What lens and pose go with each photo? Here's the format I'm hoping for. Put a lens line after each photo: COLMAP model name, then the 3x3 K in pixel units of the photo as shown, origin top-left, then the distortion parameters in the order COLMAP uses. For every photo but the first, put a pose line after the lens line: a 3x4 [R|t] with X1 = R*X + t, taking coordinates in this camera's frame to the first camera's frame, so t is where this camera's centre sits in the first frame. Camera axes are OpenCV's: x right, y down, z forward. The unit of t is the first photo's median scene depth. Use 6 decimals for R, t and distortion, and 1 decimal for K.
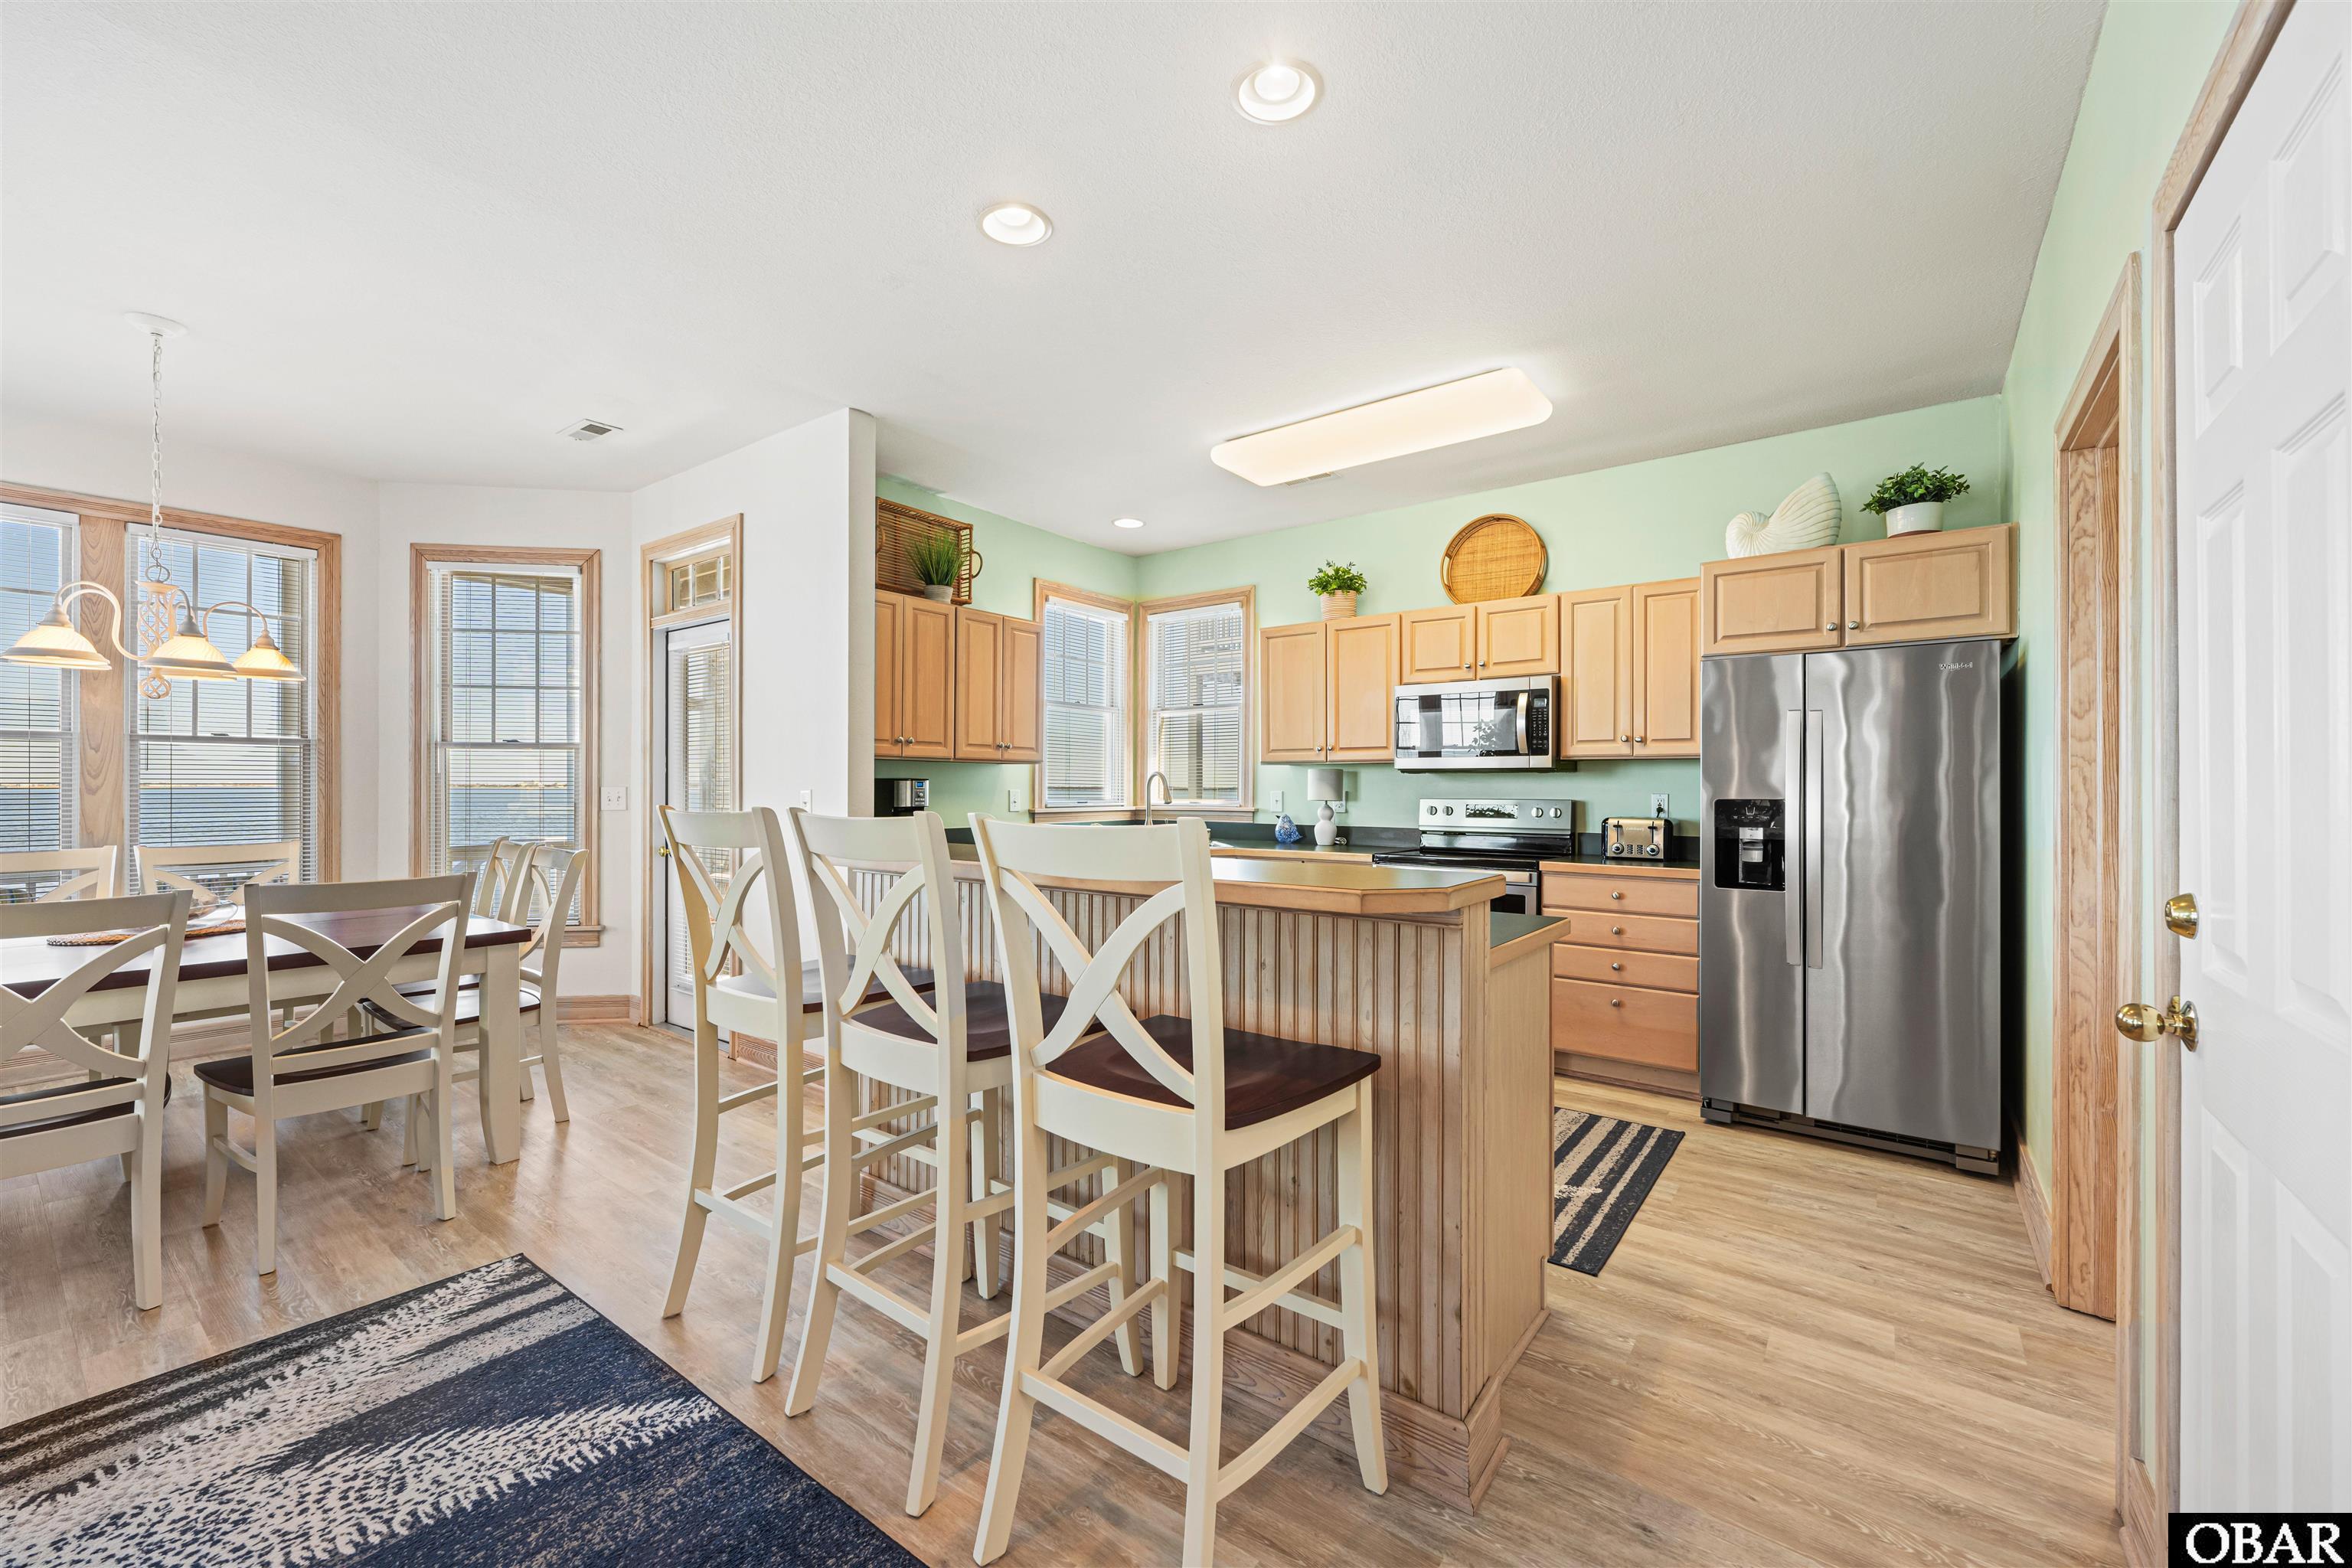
lens RADIAL K [[941.6, 0, 1201.6], [0, 941.6, 772.2], [0, 0, 1]] dist [-0.001153, -0.000090]
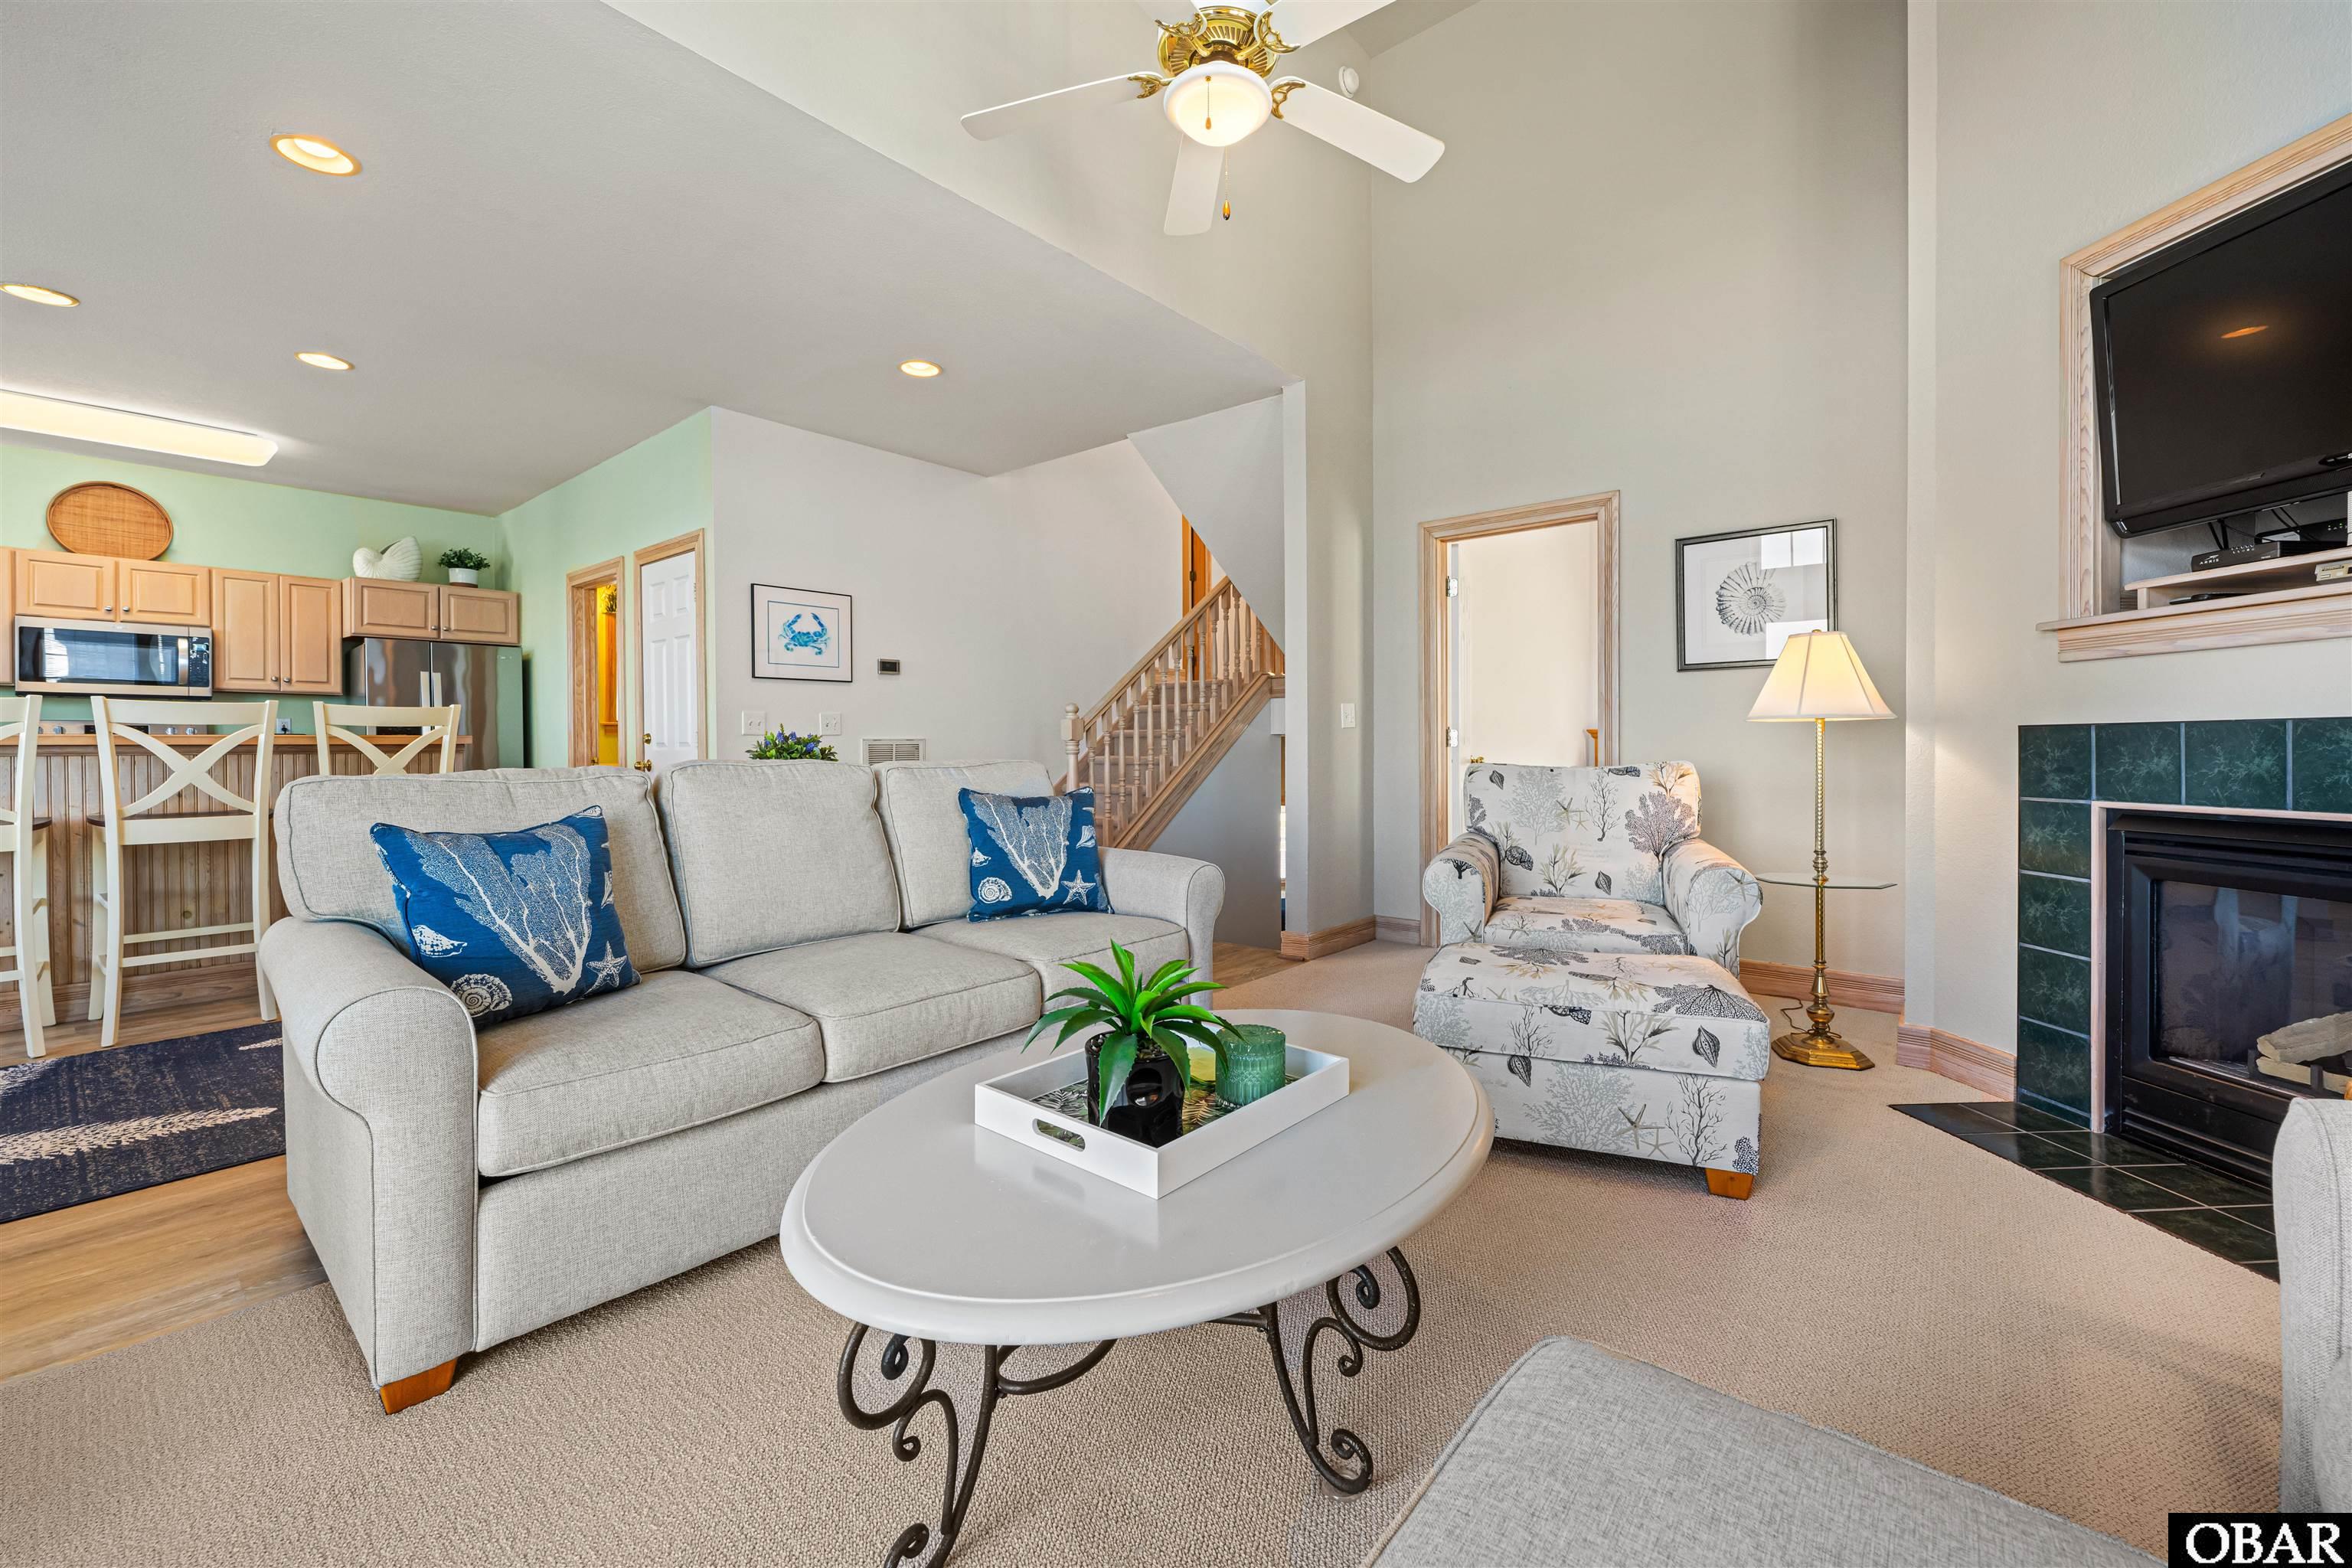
lens RADIAL K [[933.5, 0, 1180.1], [0, 933.5, 775.1], [0, 0, 1]] dist [-0.006393, -0.000458]
pose [[0.070962, -0.030717, 0.997006, -0.863995], [-0.014881, 0.999382, 0.031849, 0.044900], [-0.997368, -0.017097, 0.070461, -0.491387]]
